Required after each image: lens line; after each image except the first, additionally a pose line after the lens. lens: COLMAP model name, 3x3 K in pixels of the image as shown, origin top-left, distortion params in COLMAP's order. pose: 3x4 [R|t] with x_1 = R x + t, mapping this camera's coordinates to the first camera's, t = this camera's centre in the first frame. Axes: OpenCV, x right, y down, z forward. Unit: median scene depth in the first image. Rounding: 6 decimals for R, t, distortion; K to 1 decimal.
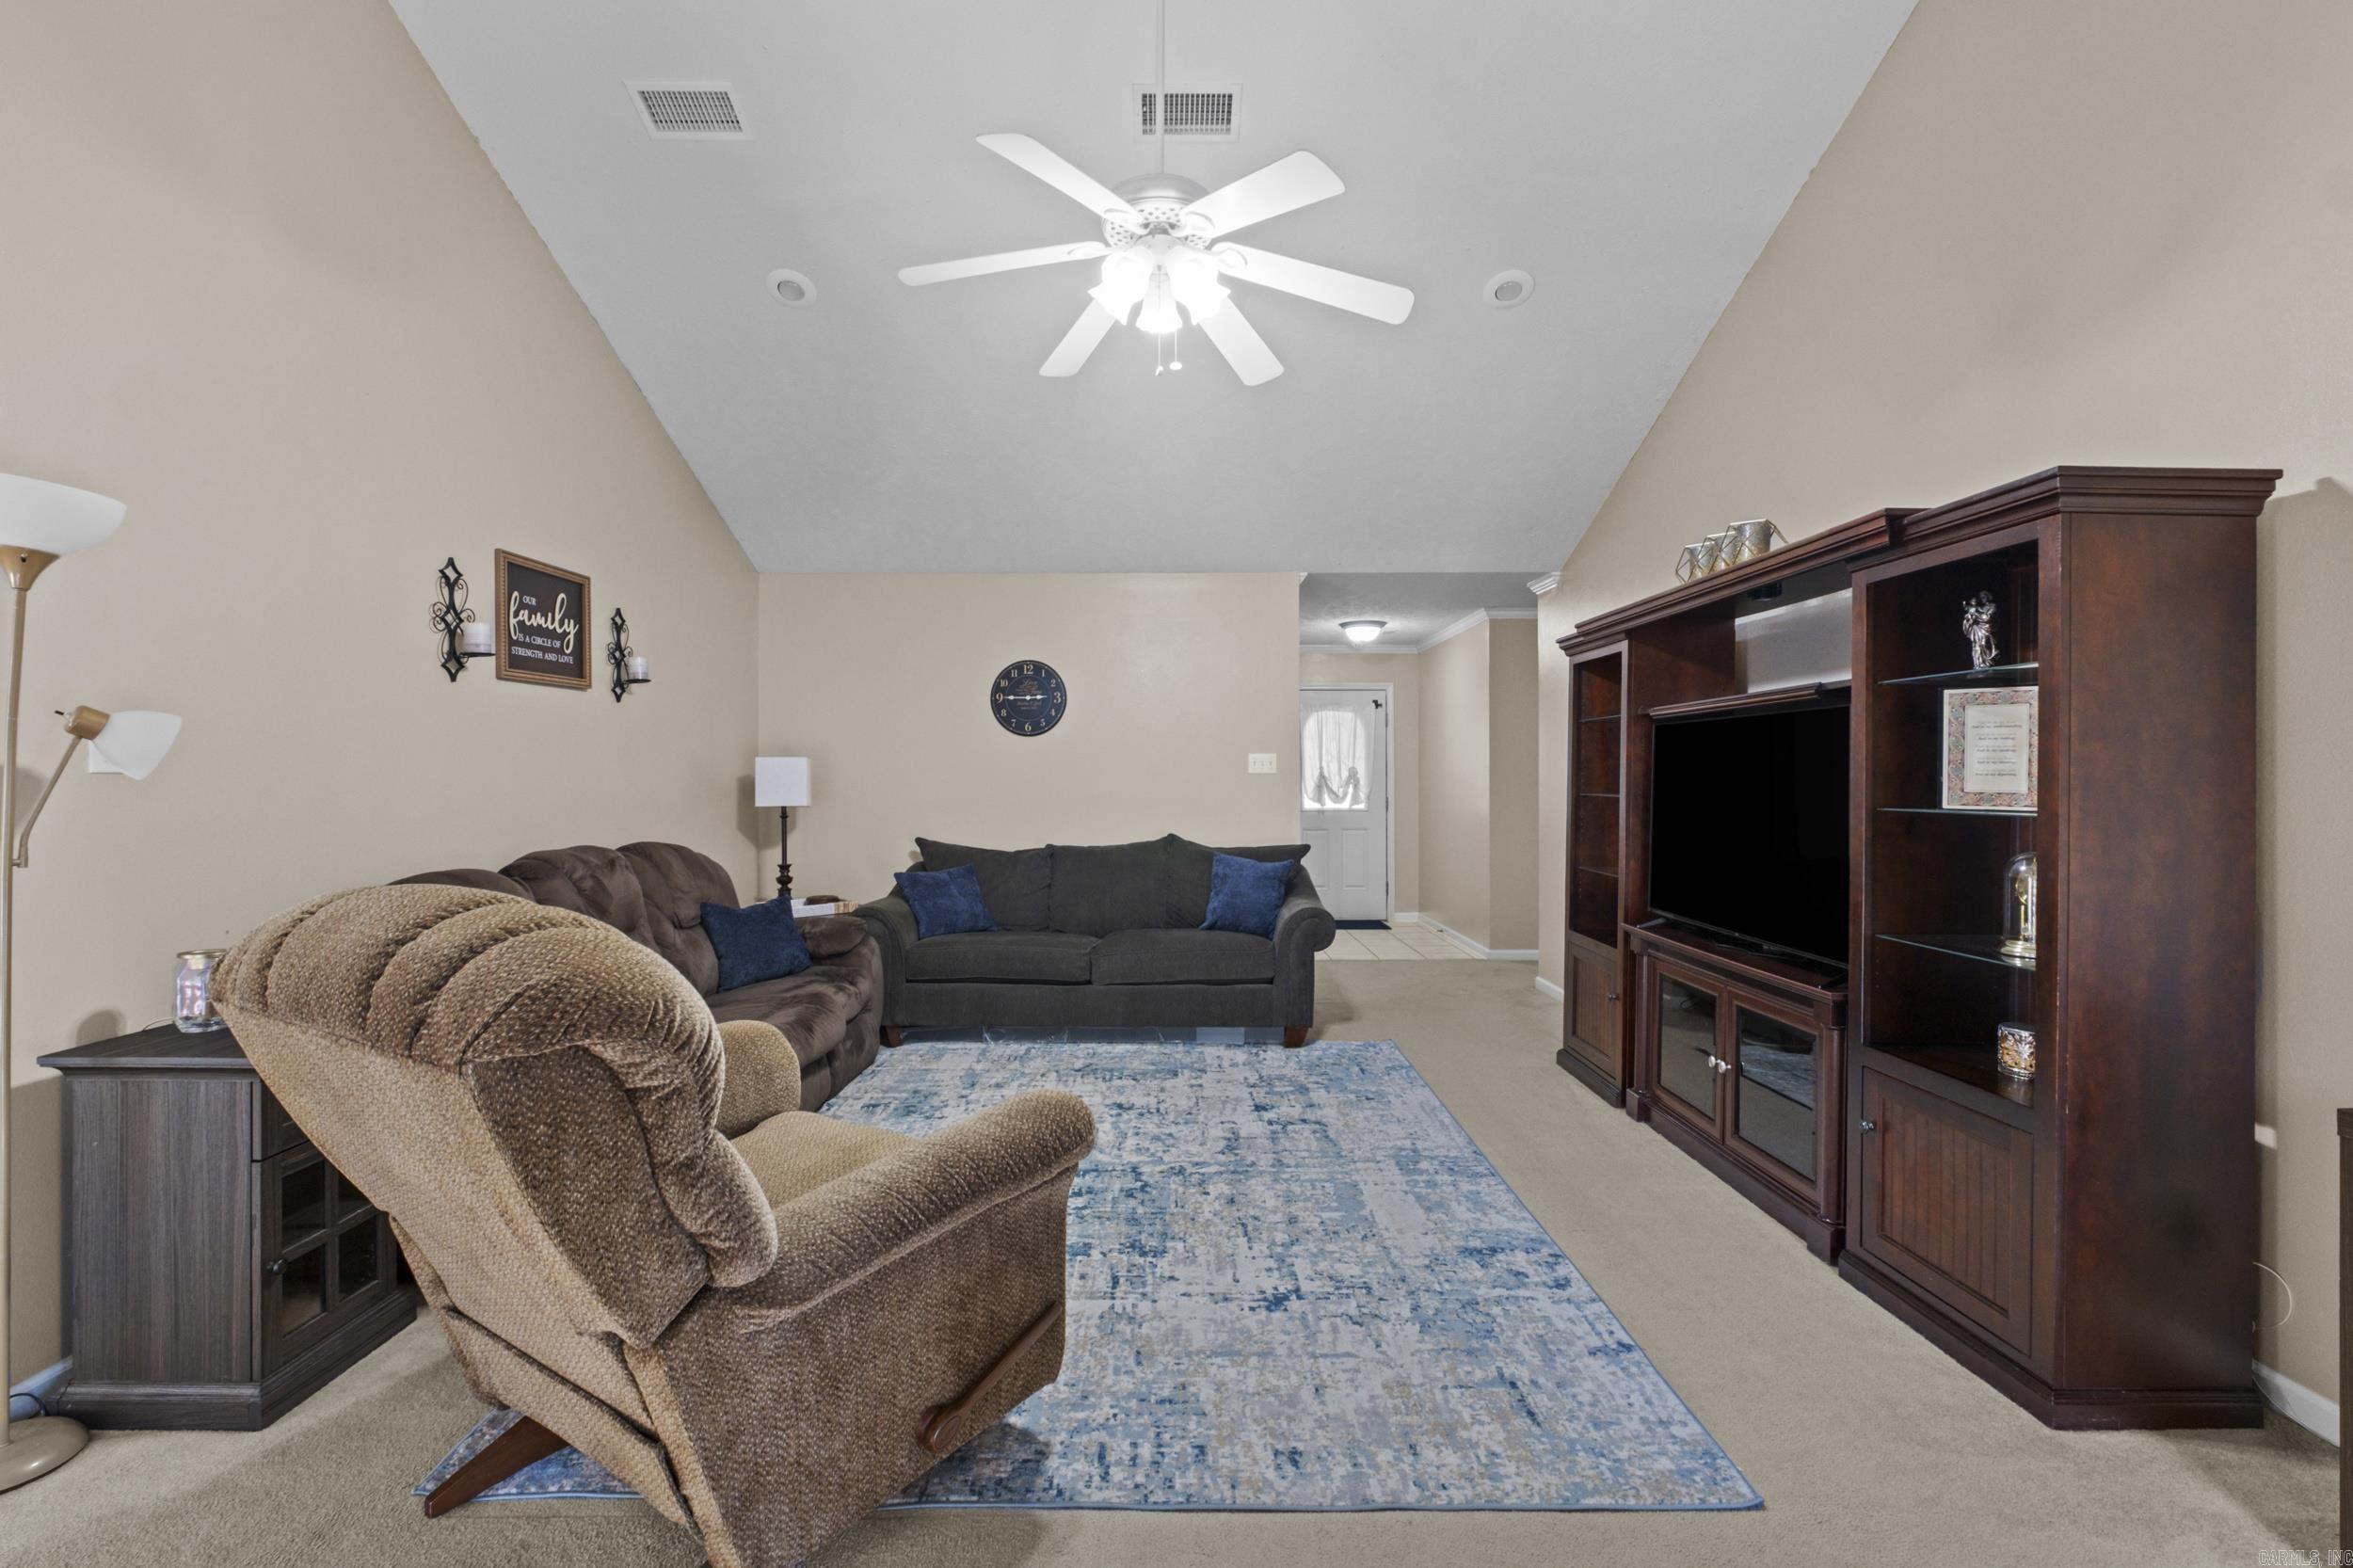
lens RADIAL K [[1022.3, 0, 1161.0], [0, 1022.3, 776.6], [0, 0, 1]] dist [-0.008088, -0.000774]
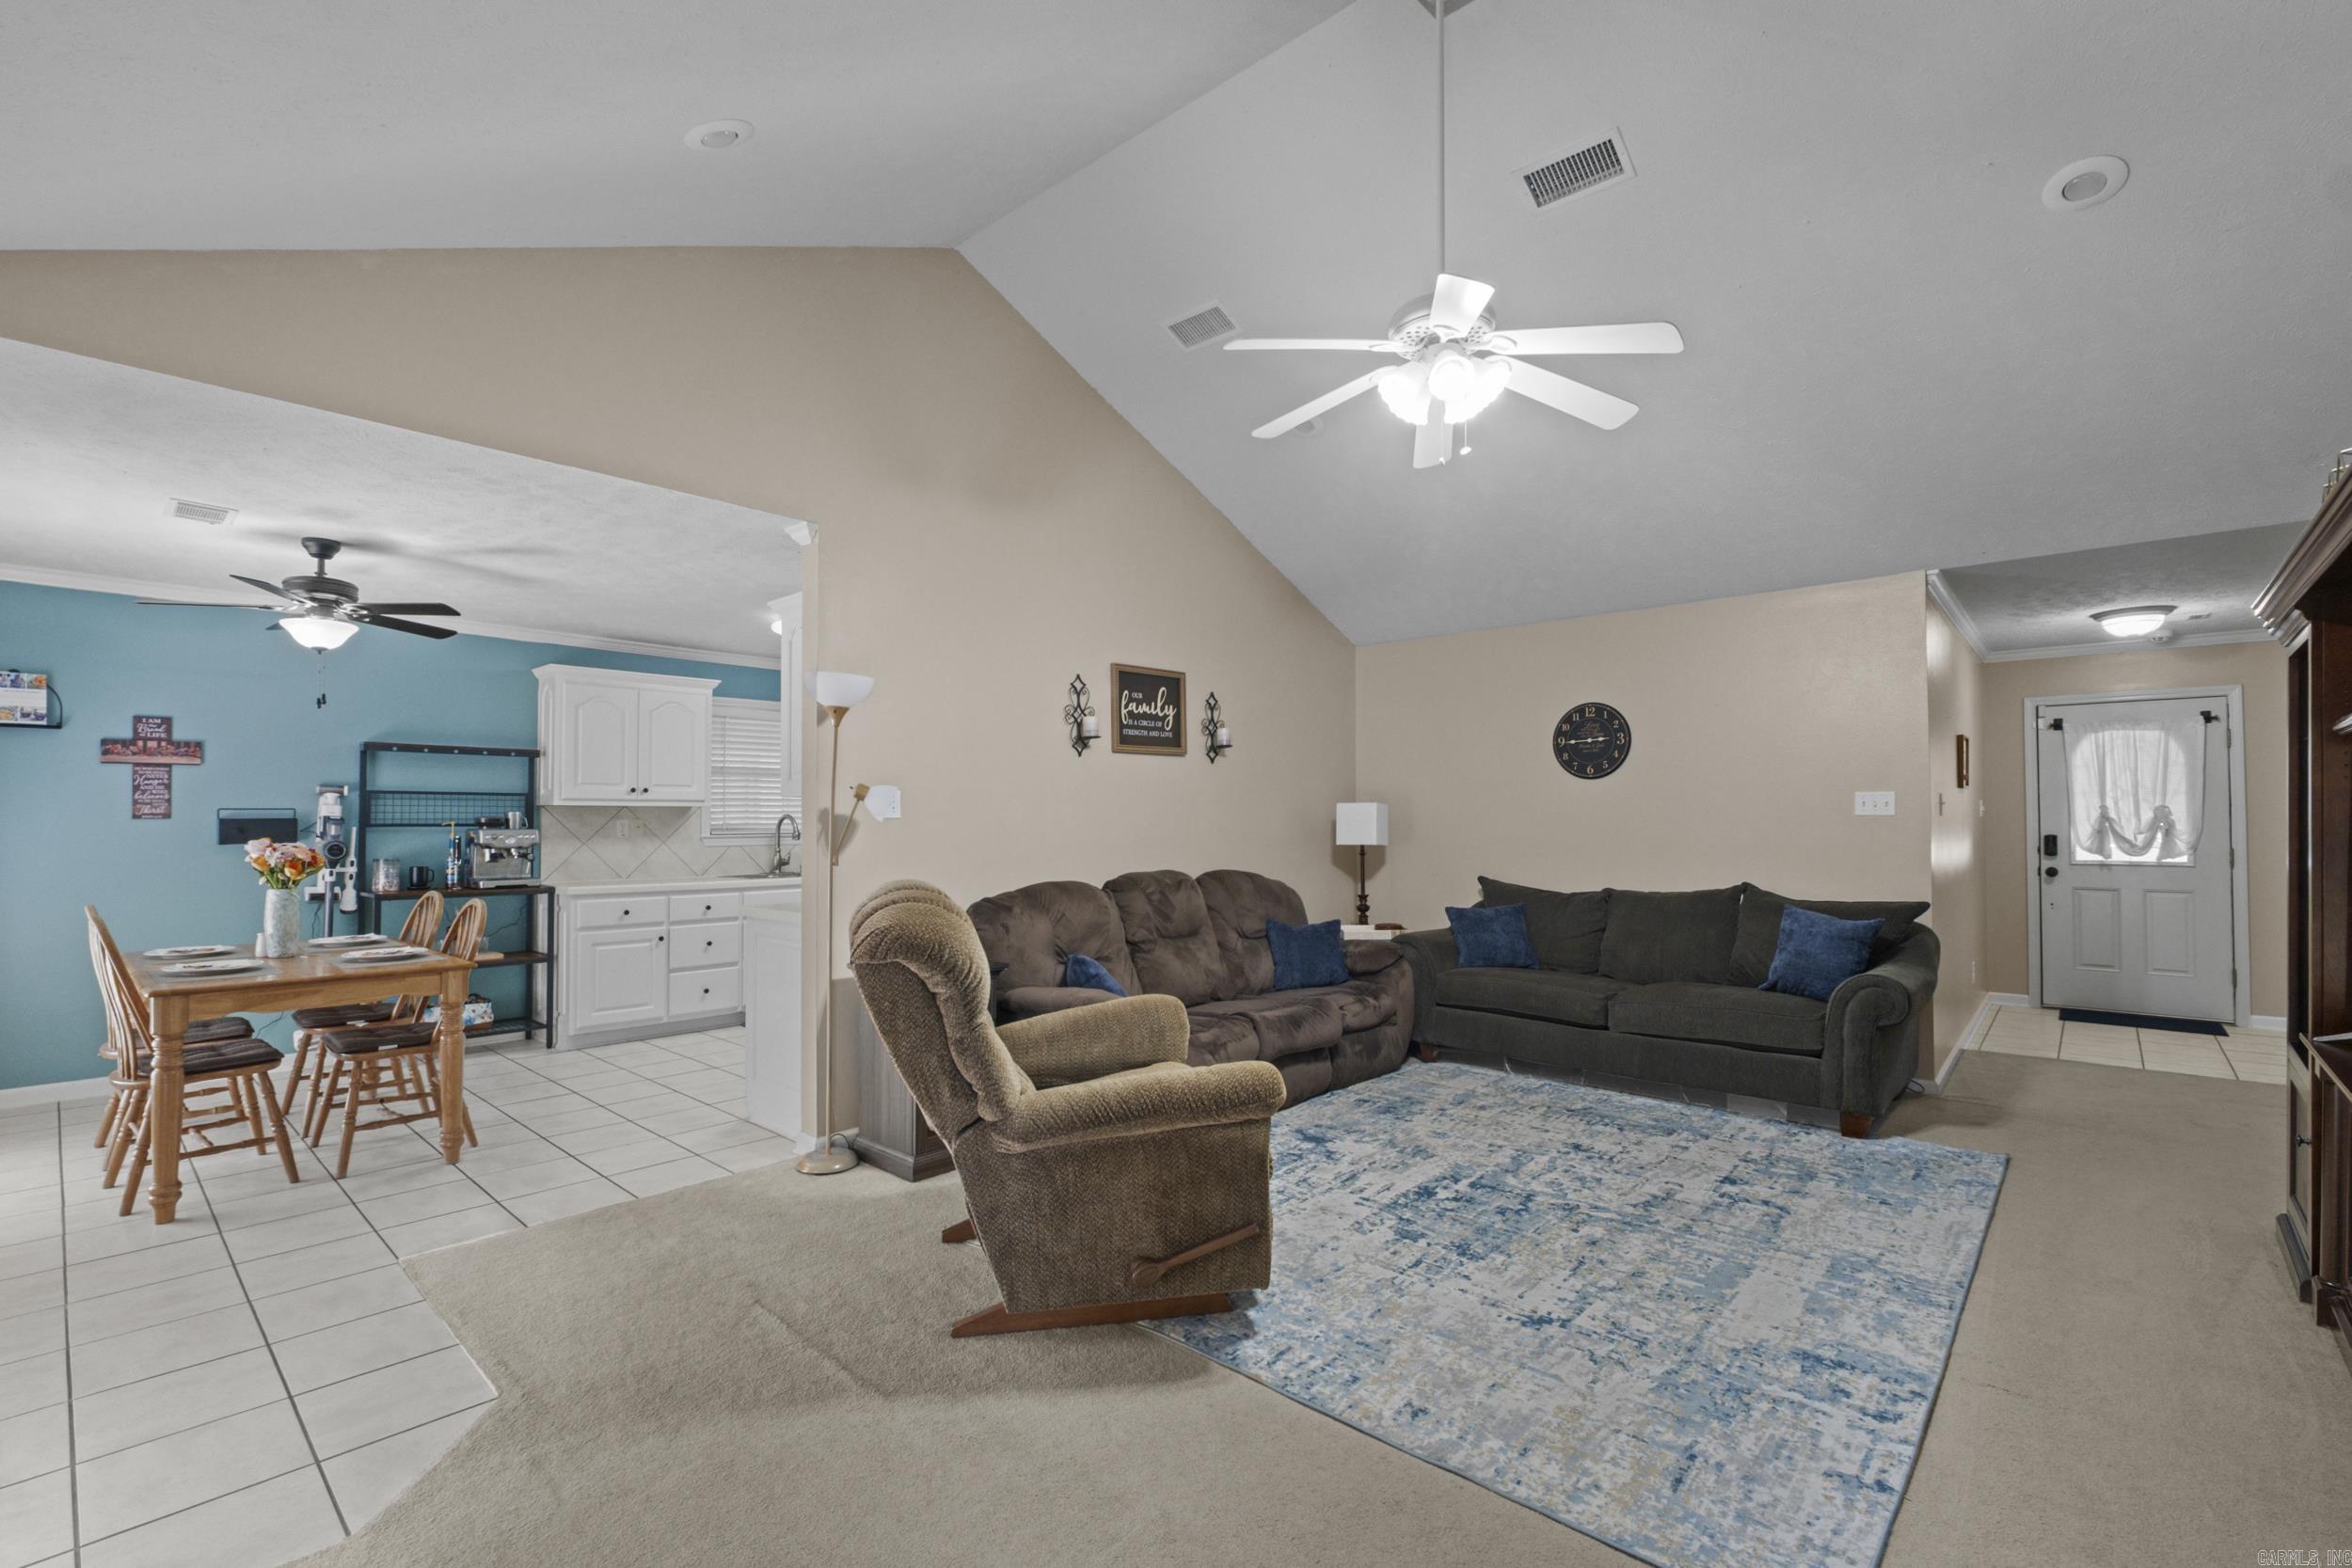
lens RADIAL K [[1021.8, 0, 1156.6], [0, 1021.8, 804.2], [0, 0, 1]] dist [-0.008088, -0.000774]
pose [[0.736636, -0.009409, -0.676224, 0.359444], [0.000328, 0.999908, -0.013556, -0.002352], [0.676289, 0.009764, 0.736572, -0.028623]]
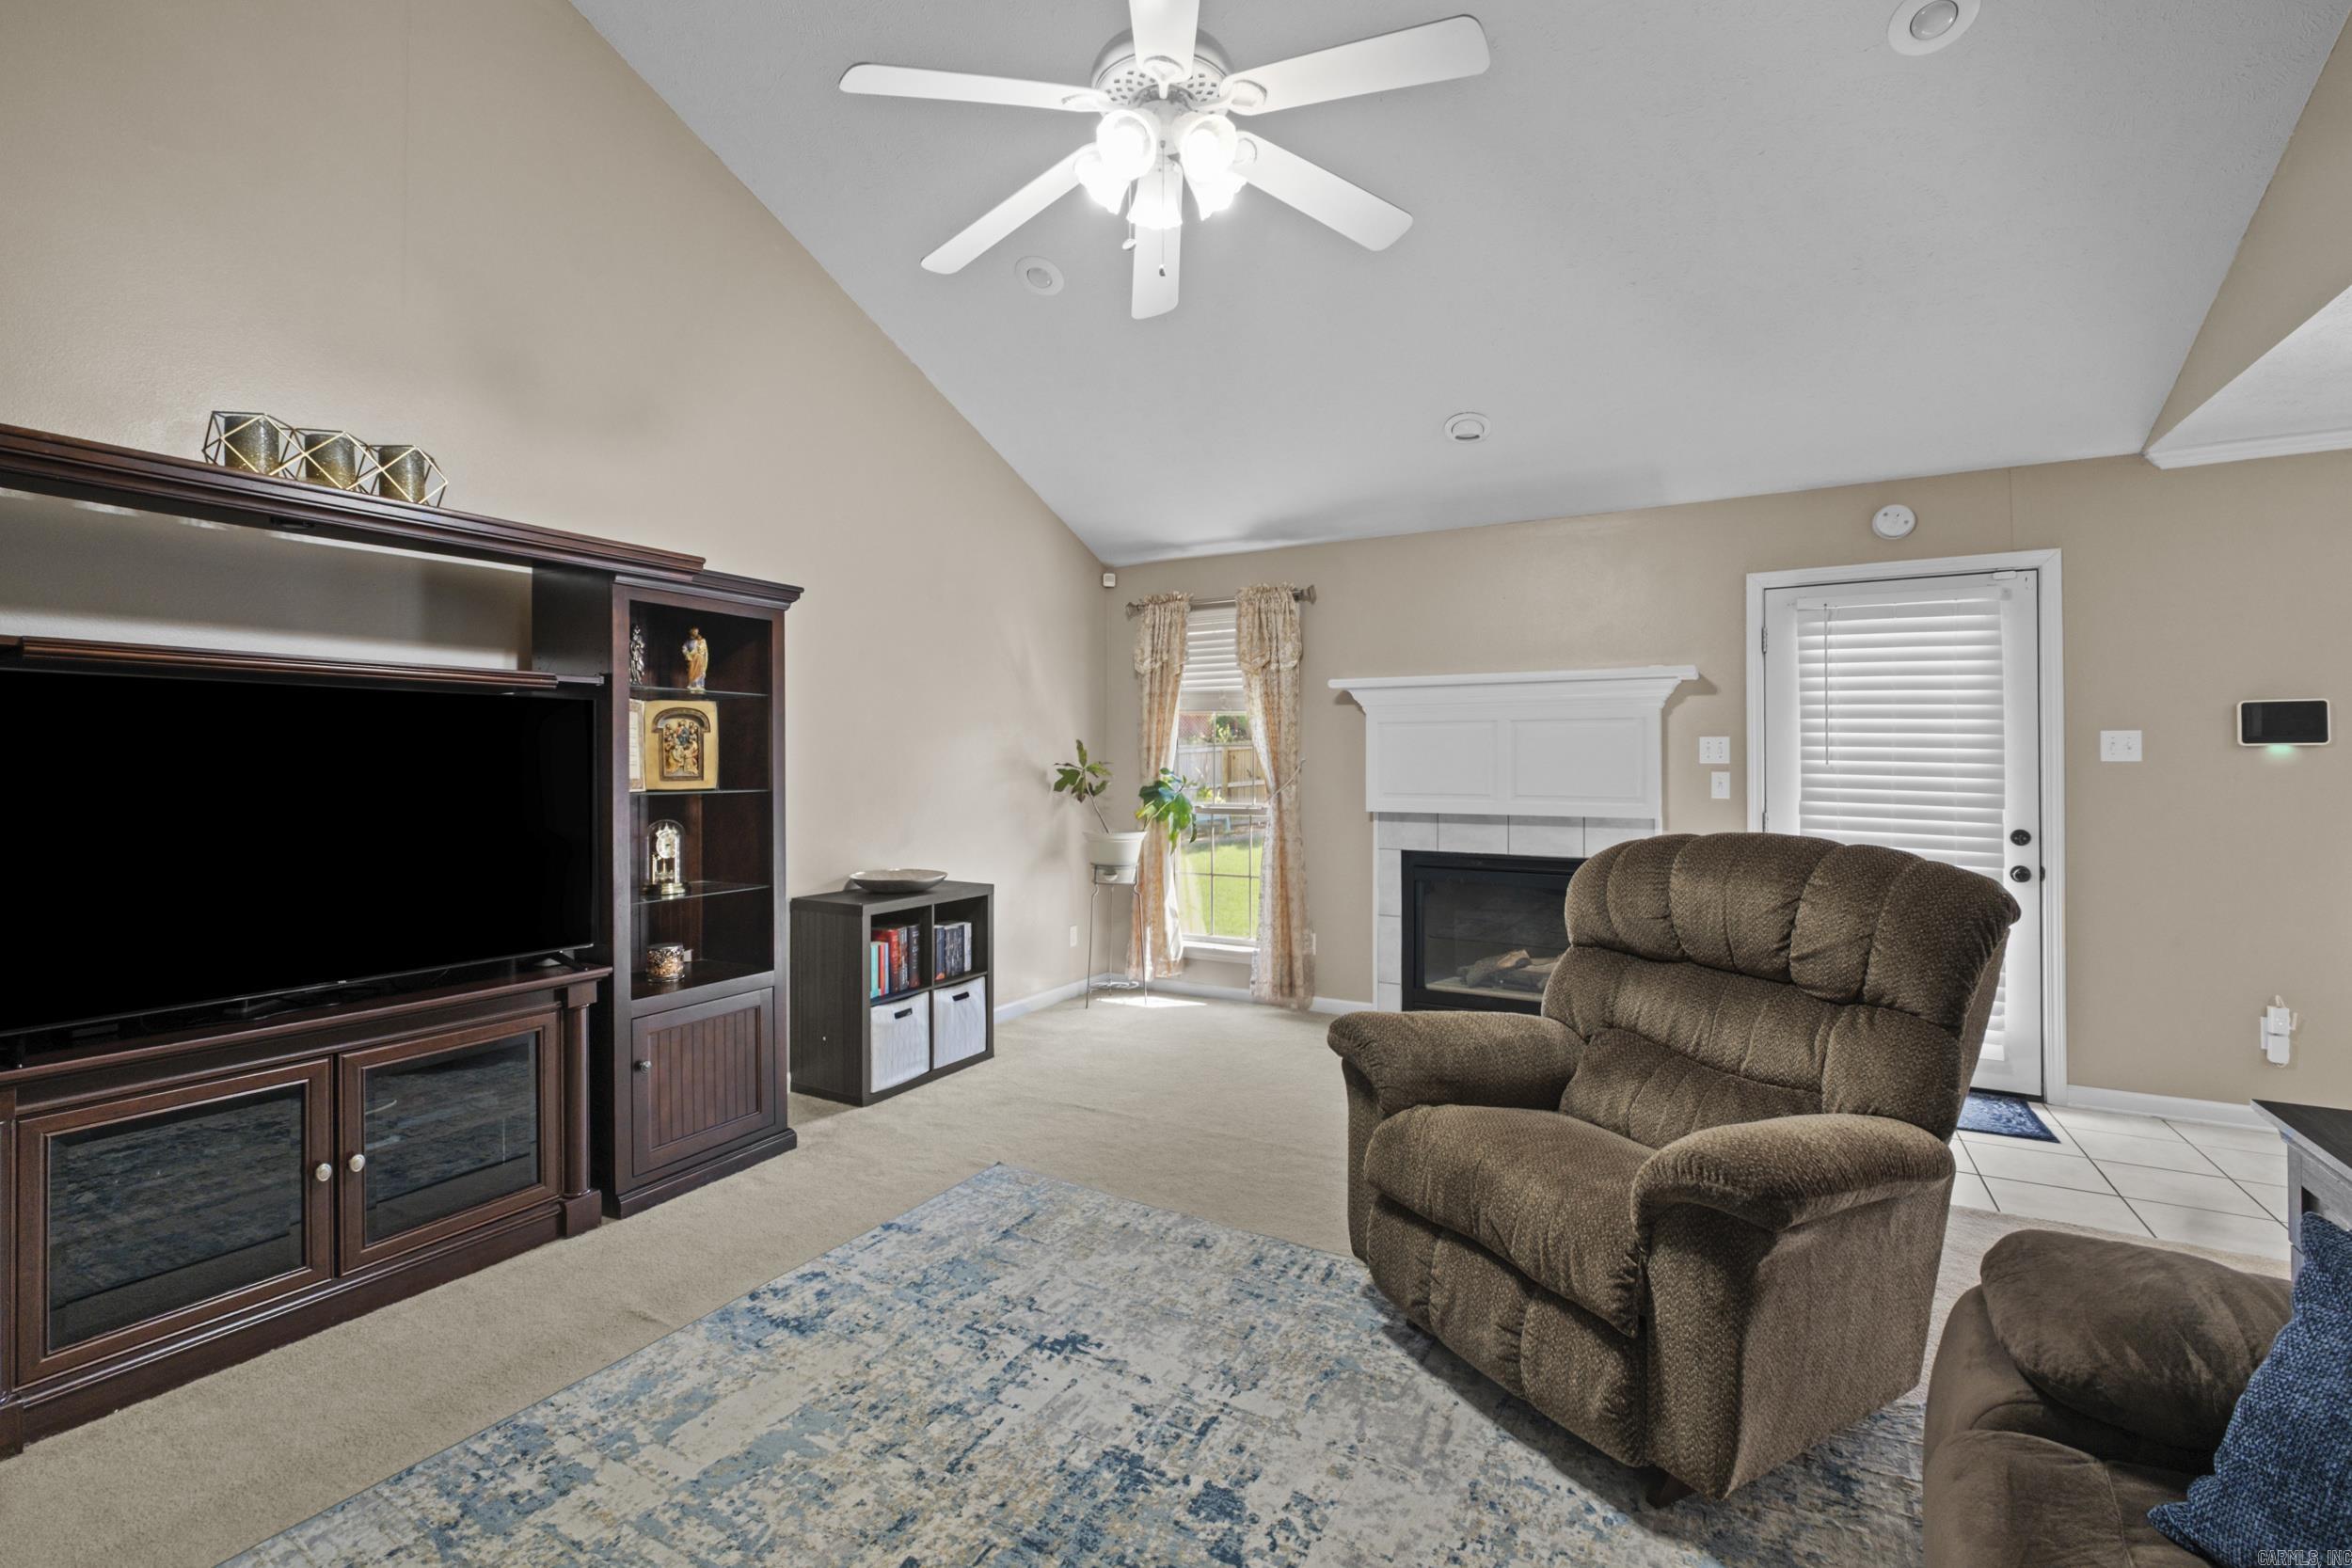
lens RADIAL K [[1021.8, 0, 1160.9], [0, 1021.8, 764.7], [0, 0, 1]] dist [-0.008088, -0.000774]
pose [[-0.865543, 0.001304, 0.500832, -0.277313], [0.003011, 0.999992, 0.002600, -0.003048], [-0.500825, 0.003758, -0.865540, 1.165146]]
